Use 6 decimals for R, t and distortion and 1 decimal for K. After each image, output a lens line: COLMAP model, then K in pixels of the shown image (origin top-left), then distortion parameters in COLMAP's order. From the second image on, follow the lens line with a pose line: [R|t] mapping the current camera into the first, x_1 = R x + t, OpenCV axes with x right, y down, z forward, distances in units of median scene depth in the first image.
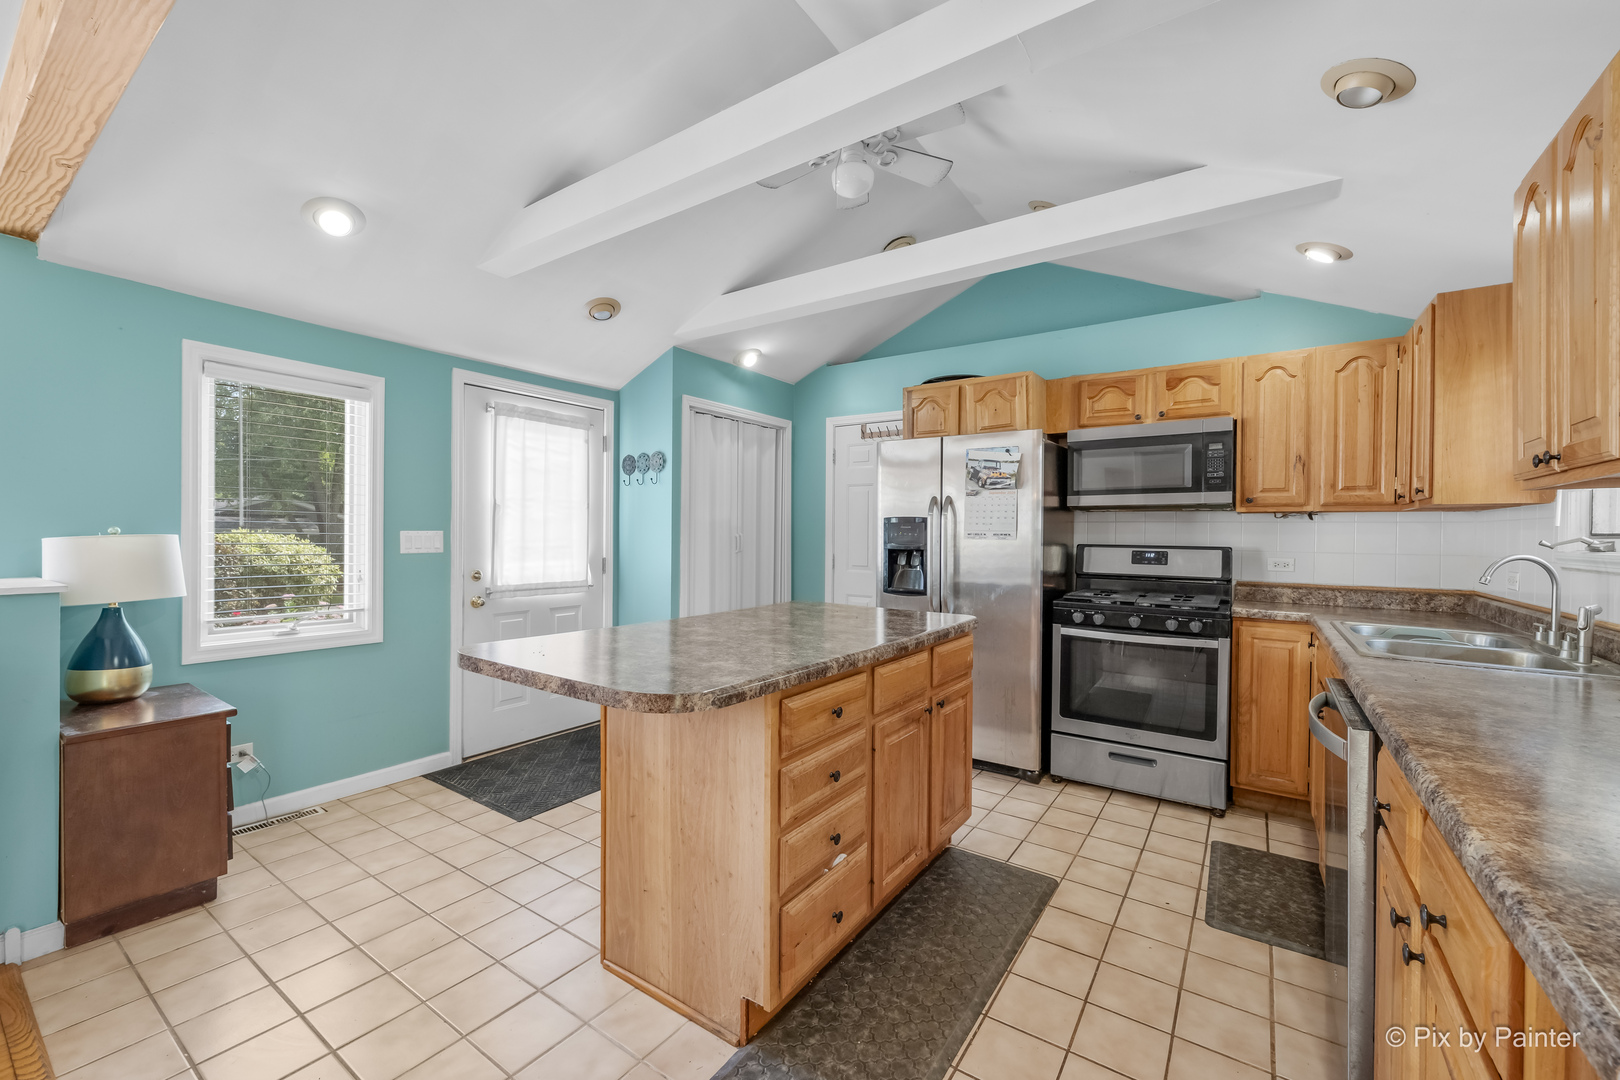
lens RADIAL K [[649.4, 0, 805.5], [0, 649.4, 541.8], [0, 0, 1]] dist [-0.004512, -0.000124]
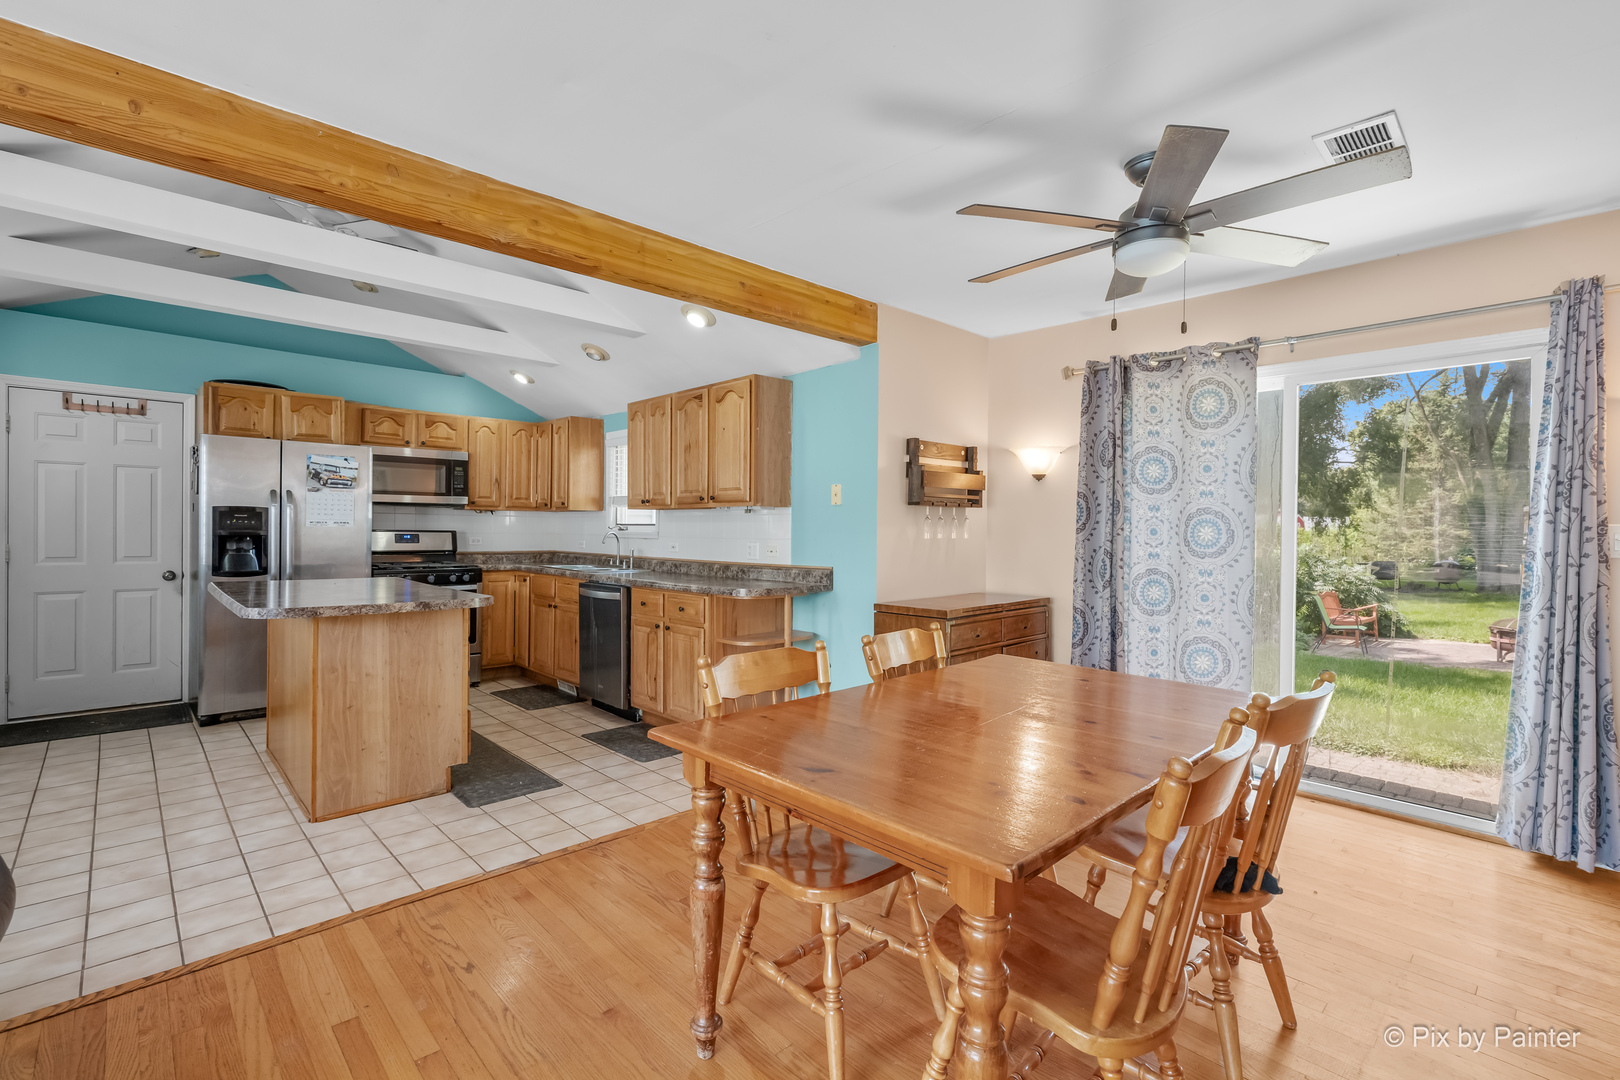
lens RADIAL K [[728.3, 0, 812.8], [0, 728.3, 533.5], [0, 0, 1]] dist [-0.000390, -0.000014]
pose [[0.200360, -0.012645, 0.979641, -0.974932], [0.002629, 0.999920, 0.012369, -0.004719], [-0.979719, 0.000097, 0.200377, -0.239129]]
